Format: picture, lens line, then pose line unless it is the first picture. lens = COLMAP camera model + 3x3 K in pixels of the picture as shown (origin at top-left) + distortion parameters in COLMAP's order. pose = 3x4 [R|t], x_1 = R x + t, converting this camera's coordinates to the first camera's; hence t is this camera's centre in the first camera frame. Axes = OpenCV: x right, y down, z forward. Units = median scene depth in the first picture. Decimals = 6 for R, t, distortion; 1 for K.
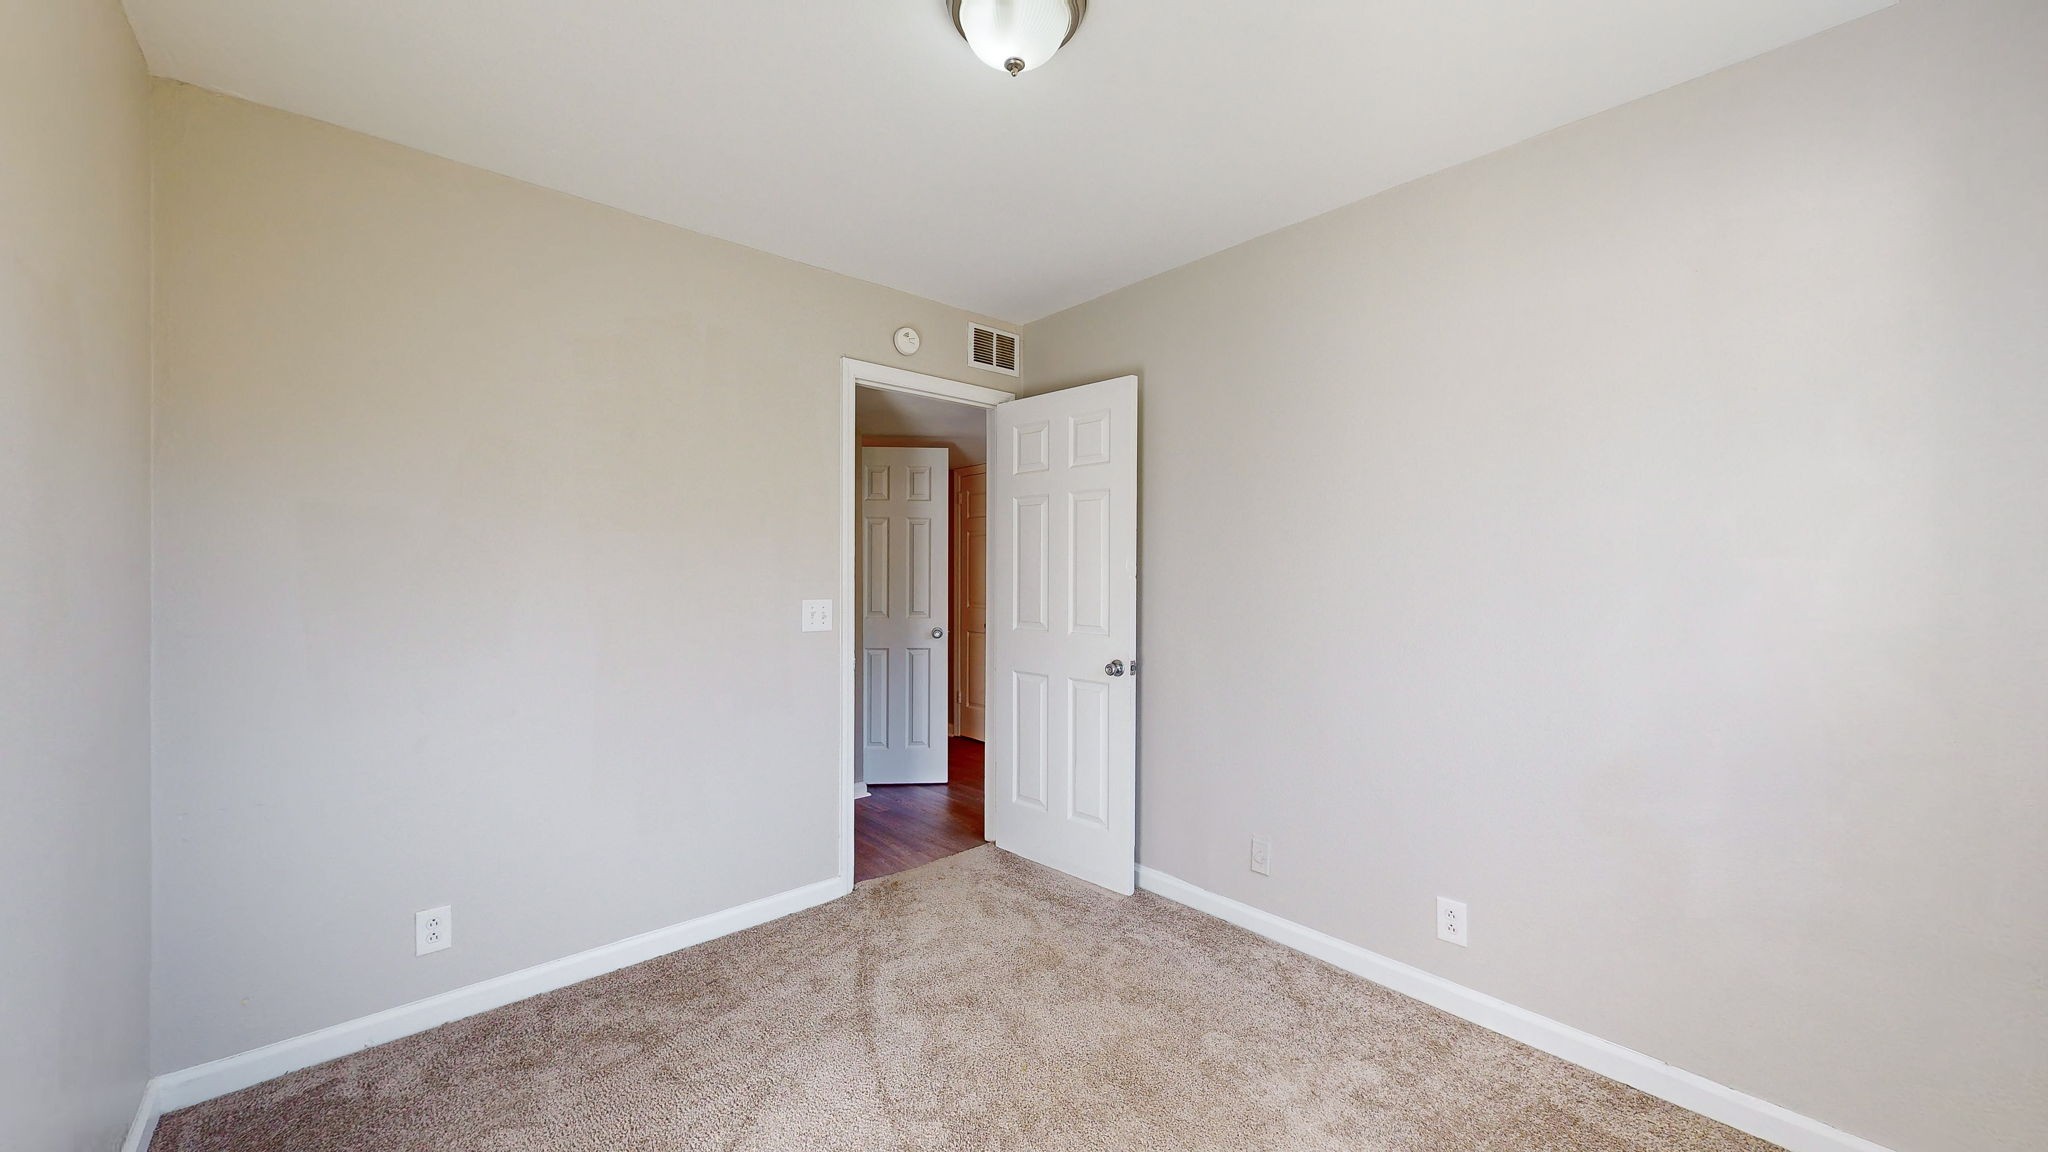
lens RADIAL K [[748.9, 0, 1024.0], [0, 748.9, 576.0], [0, 0, 1]] dist [-0.000125, -0.000119]
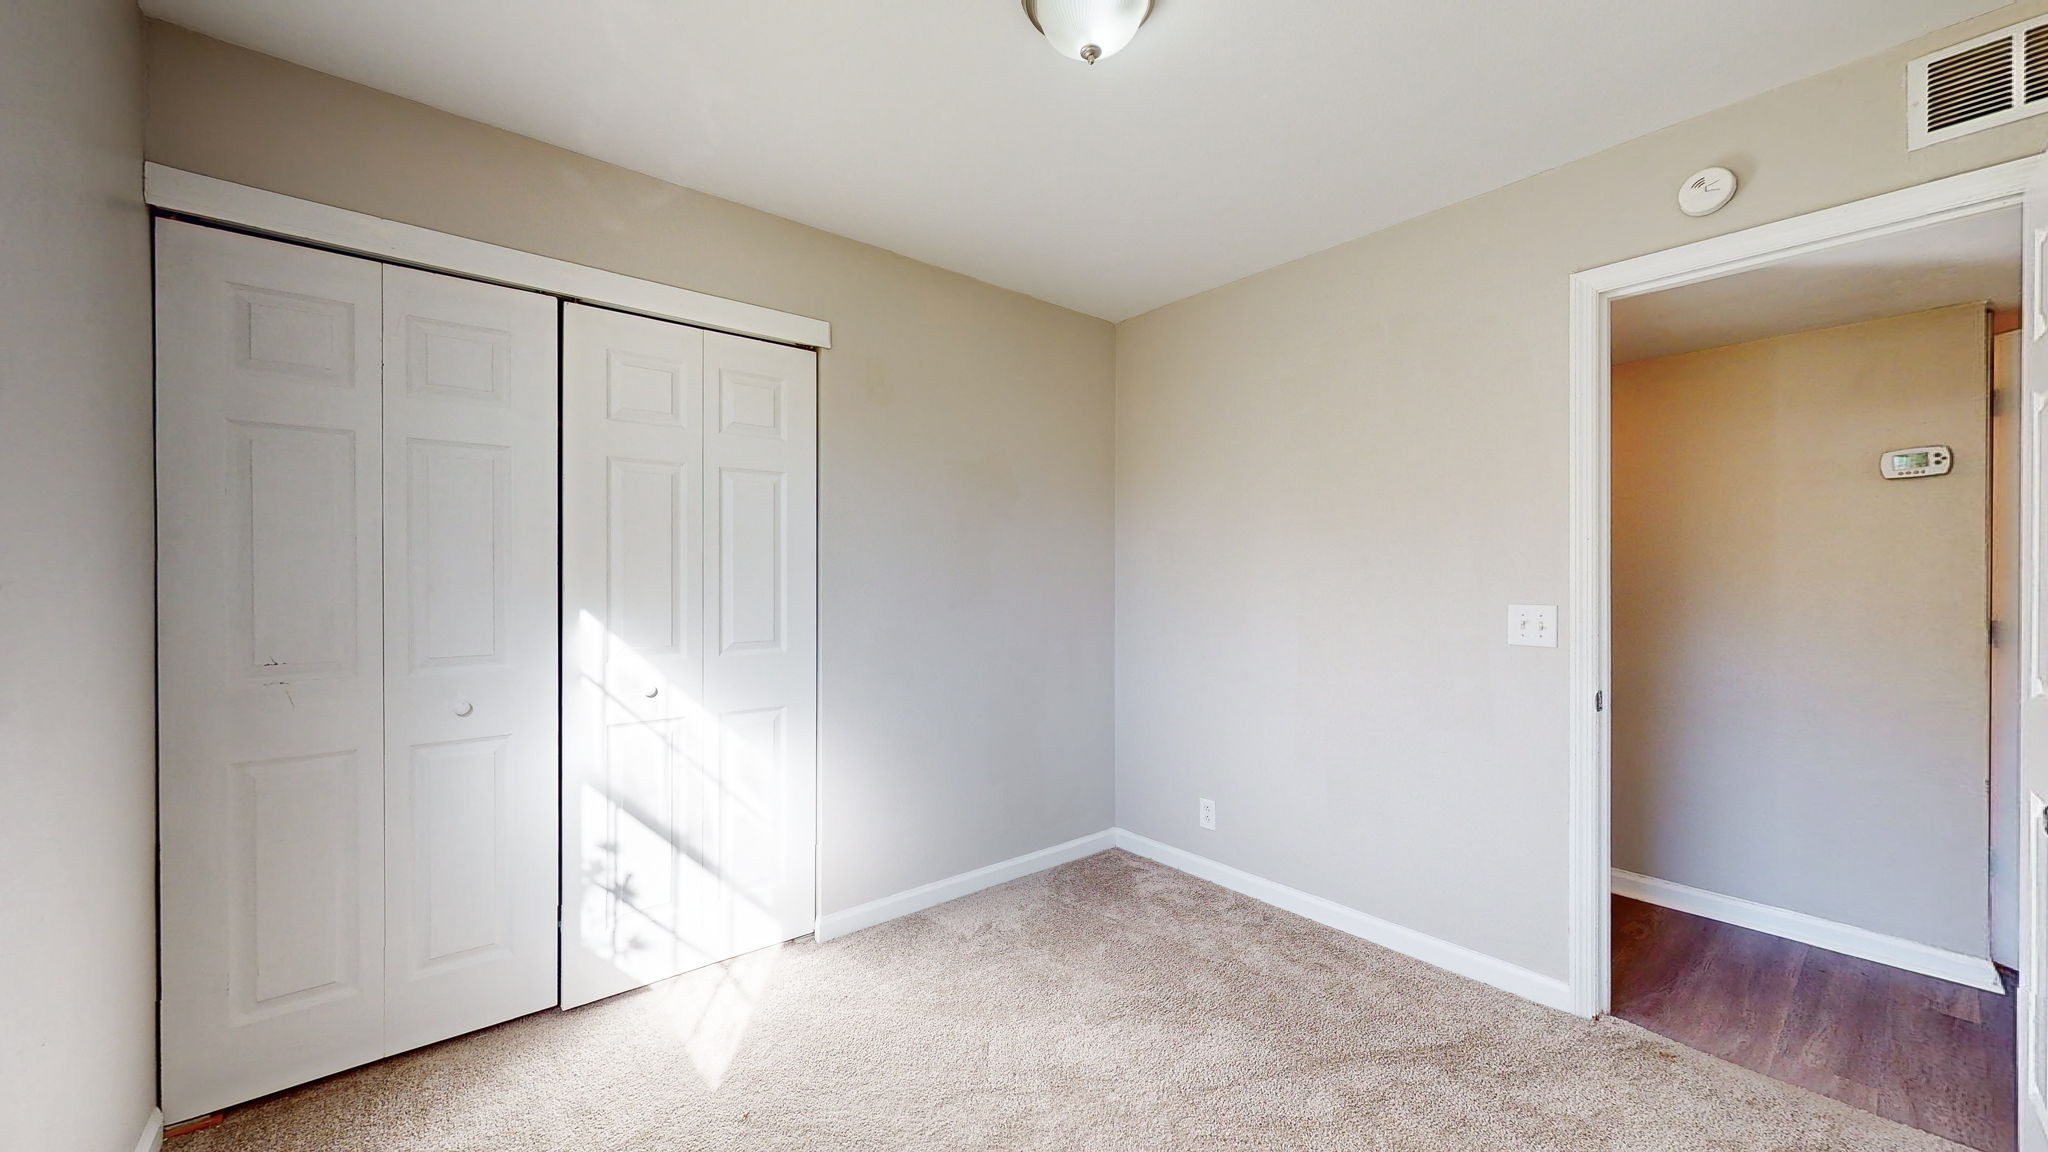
lens RADIAL K [[748.9, 0, 1024.0], [0, 748.9, 576.0], [0, 0, 1]] dist [-0.000125, -0.000119]
pose [[-0.025705, 0.003561, -0.999663, 0.513126], [0.000932, 0.999993, 0.003538, -0.001642], [0.999669, -0.000841, -0.025708, 0.499129]]
